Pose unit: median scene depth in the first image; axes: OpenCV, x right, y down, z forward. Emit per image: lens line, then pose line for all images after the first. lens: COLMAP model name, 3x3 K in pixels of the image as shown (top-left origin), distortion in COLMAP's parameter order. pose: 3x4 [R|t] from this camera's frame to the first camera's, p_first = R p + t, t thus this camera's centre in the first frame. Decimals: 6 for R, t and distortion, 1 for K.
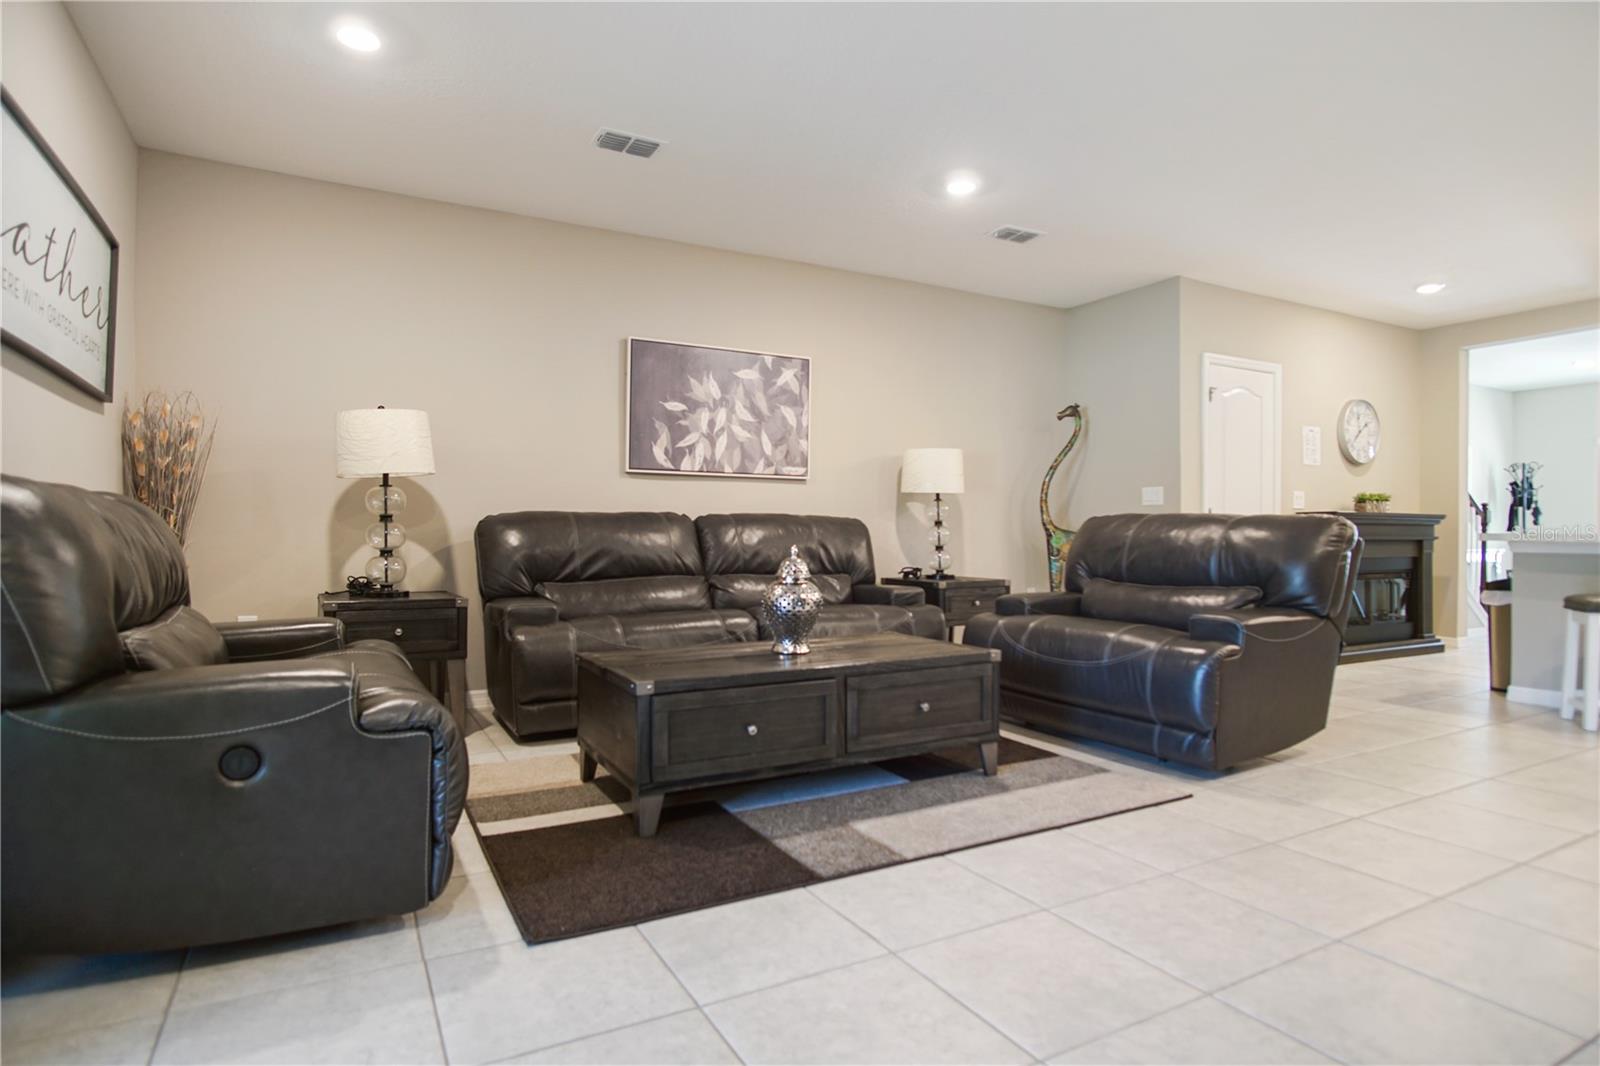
lens RADIAL K [[867.2, 0, 814.8], [0, 867.2, 532.6], [0, 0, 1]] dist [-0.023077, 0.008098]
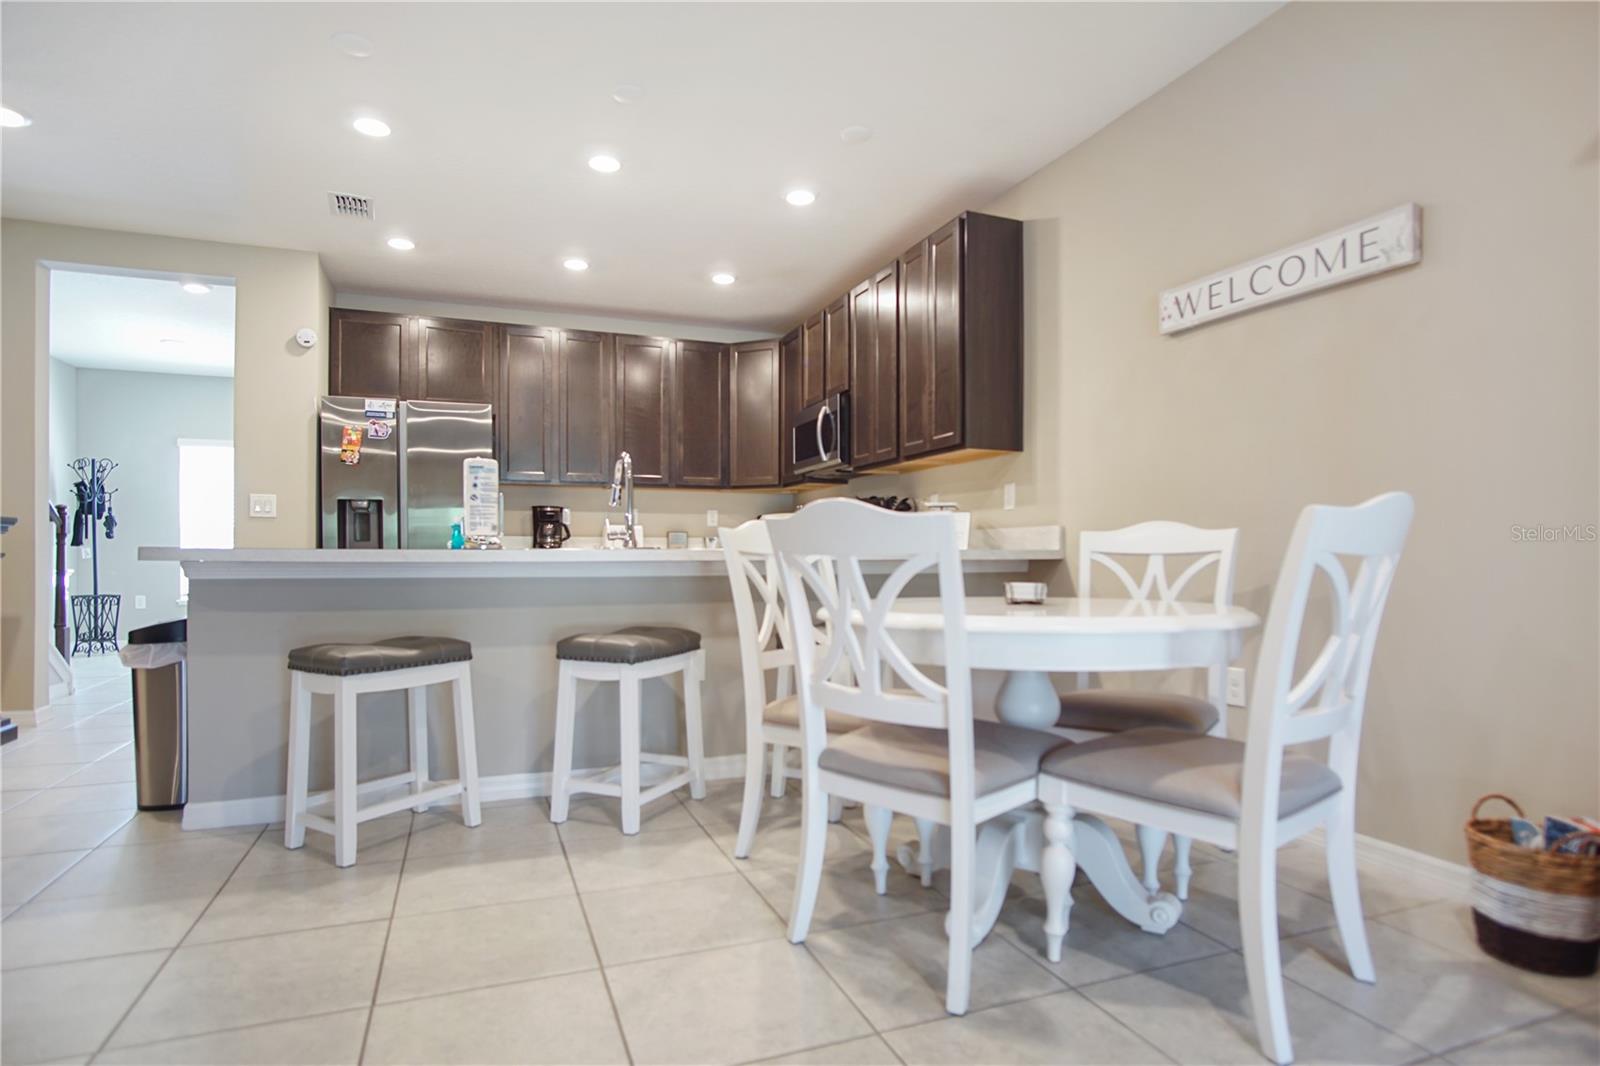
lens RADIAL K [[867.2, 0, 813.8], [0, 867.2, 561.6], [0, 0, 1]] dist [-0.023077, 0.008098]
pose [[0.137510, -0.013019, 0.990415, 0.268886], [-0.002577, 0.999906, 0.013501, 0.001479], [-0.990497, -0.004409, 0.137464, 0.461501]]
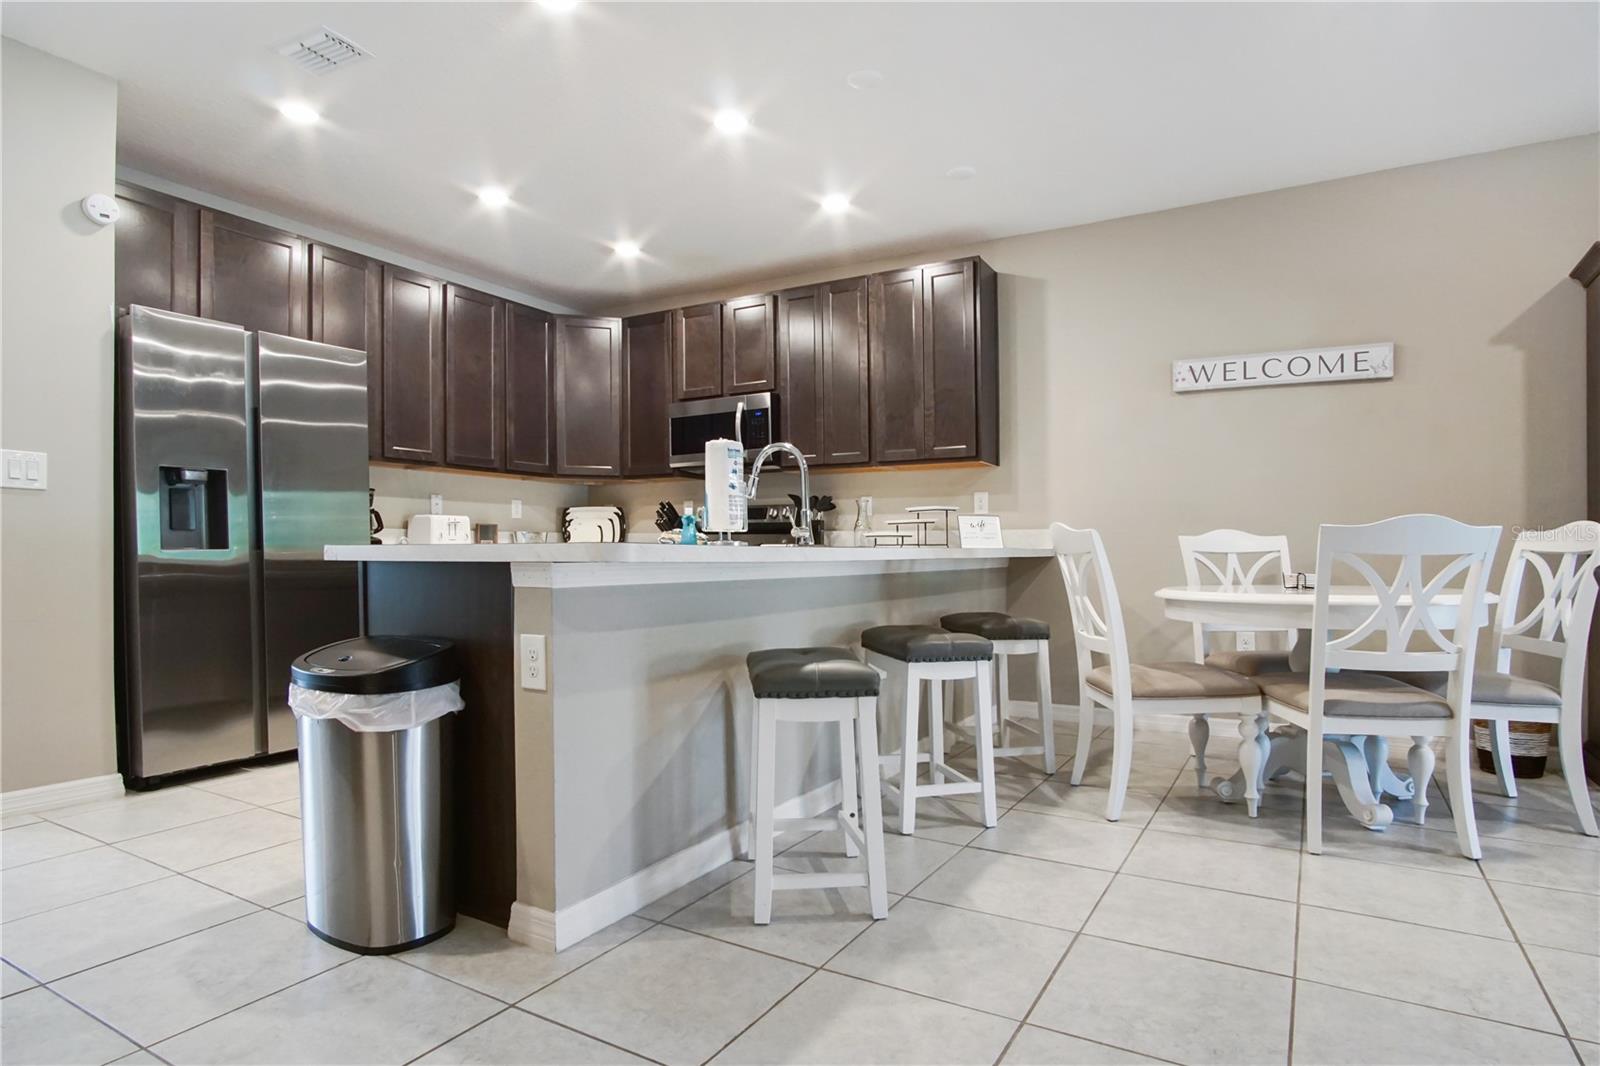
lens RADIAL K [[867.2, 0, 812.0], [0, 867.2, 546.7], [0, 0, 1]] dist [-0.023077, 0.008098]
pose [[-0.505530, -0.001890, 0.862807, 0.371381], [-0.007117, 0.999973, -0.001980, 0.002484], [-0.862780, -0.007142, -0.505529, 1.046611]]
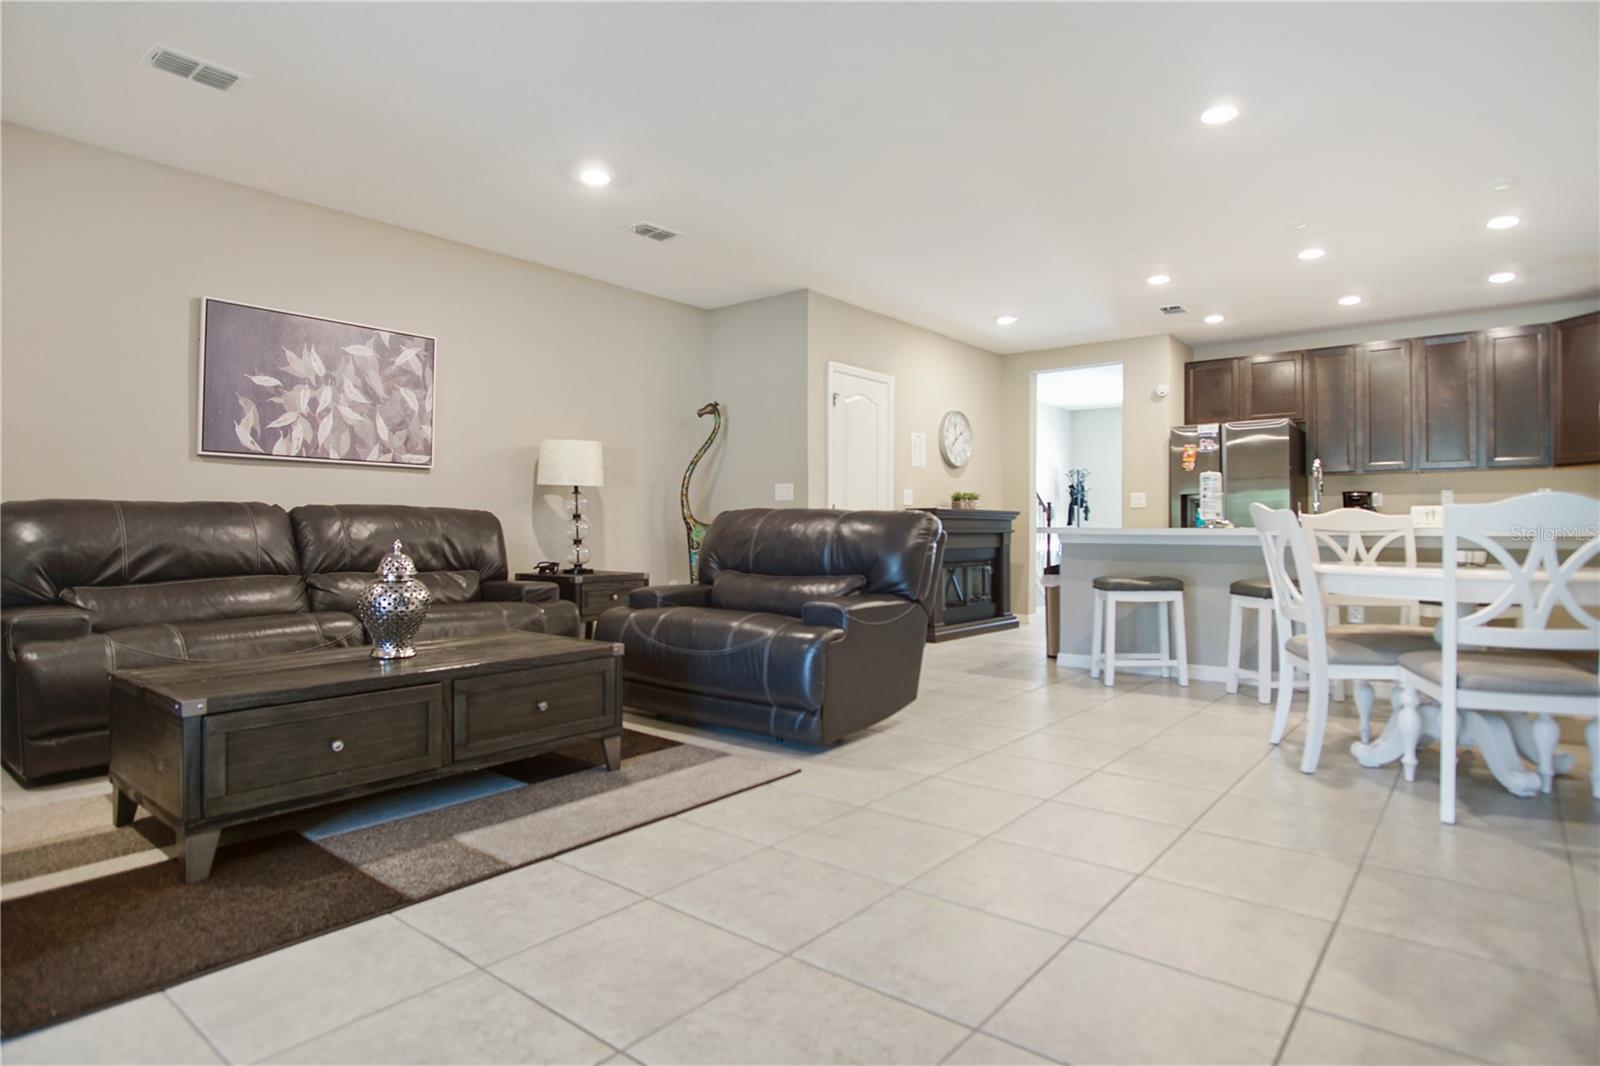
lens RADIAL K [[867.2, 0, 810.2], [0, 867.2, 520.4], [0, 0, 1]] dist [-0.023077, 0.008098]
pose [[0.928337, 0.003384, 0.371724, 0.027420], [-0.000911, 0.999976, -0.006827, -0.000084], [-0.371738, 0.005999, 0.928318, -0.006365]]
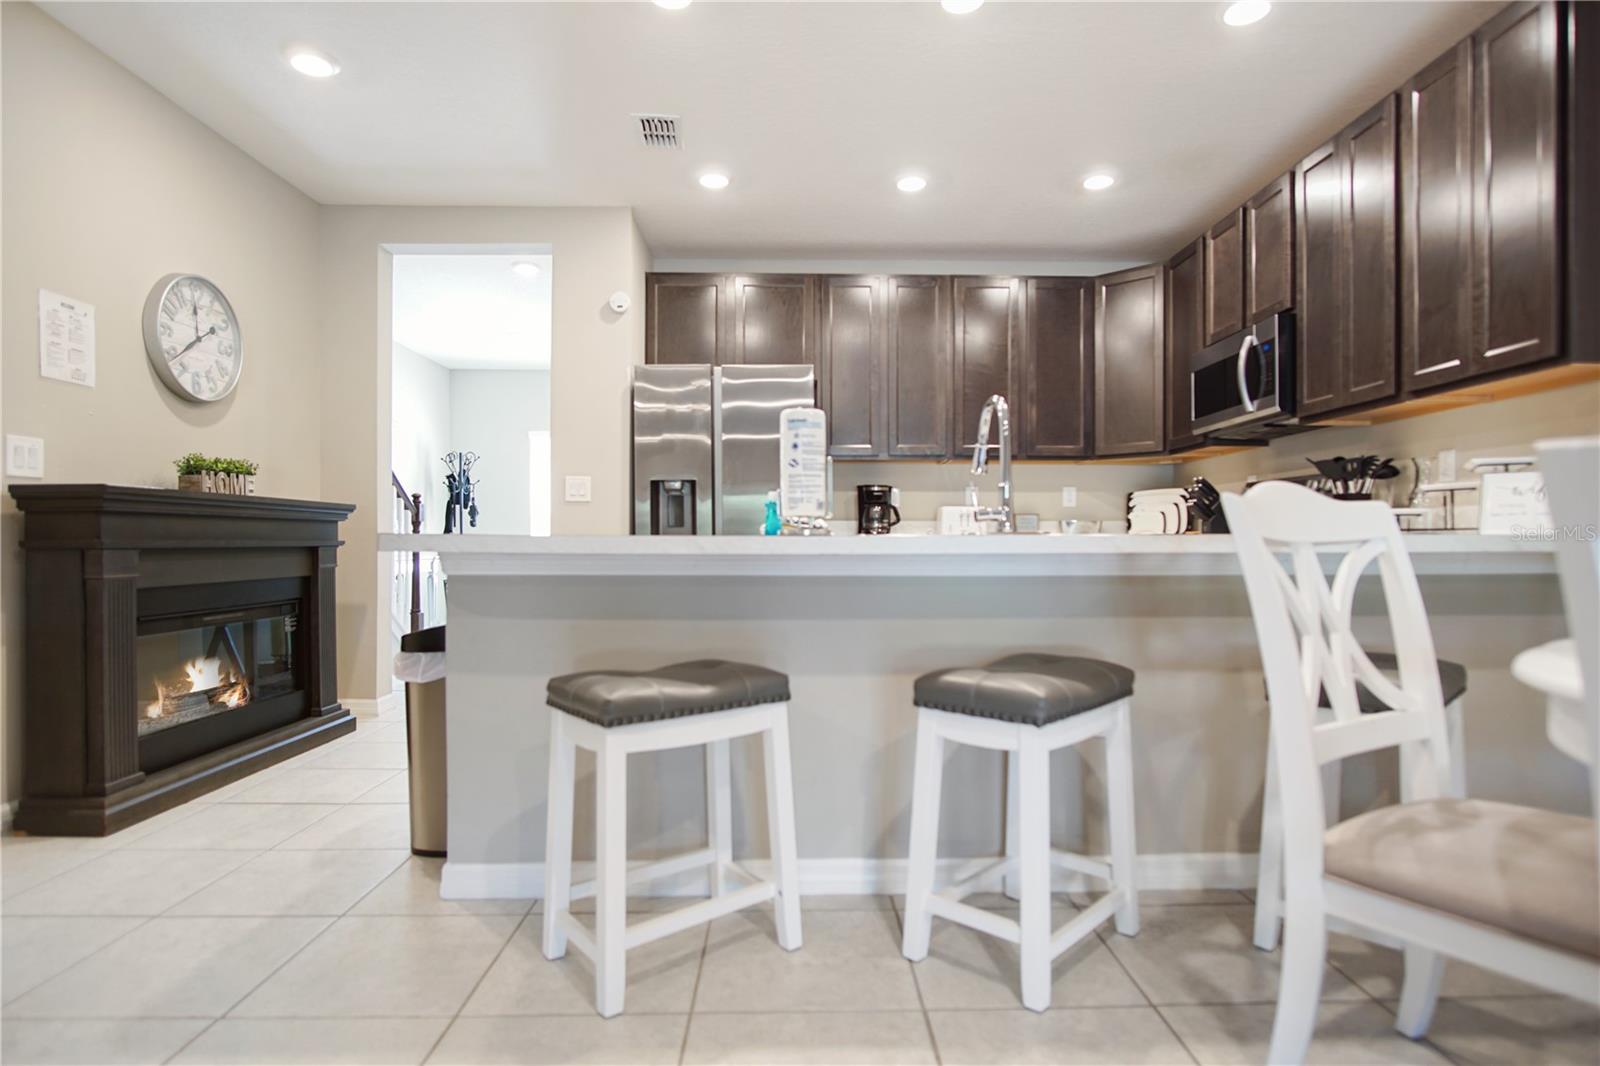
lens RADIAL K [[867.2, 0, 812.5], [0, 867.2, 546.2], [0, 0, 1]] dist [-0.023077, 0.008098]
pose [[0.471432, -0.010065, 0.881845, 0.470579], [-0.000152, 0.999934, 0.011494, 0.001986], [-0.881902, -0.005552, 0.471399, 0.574847]]
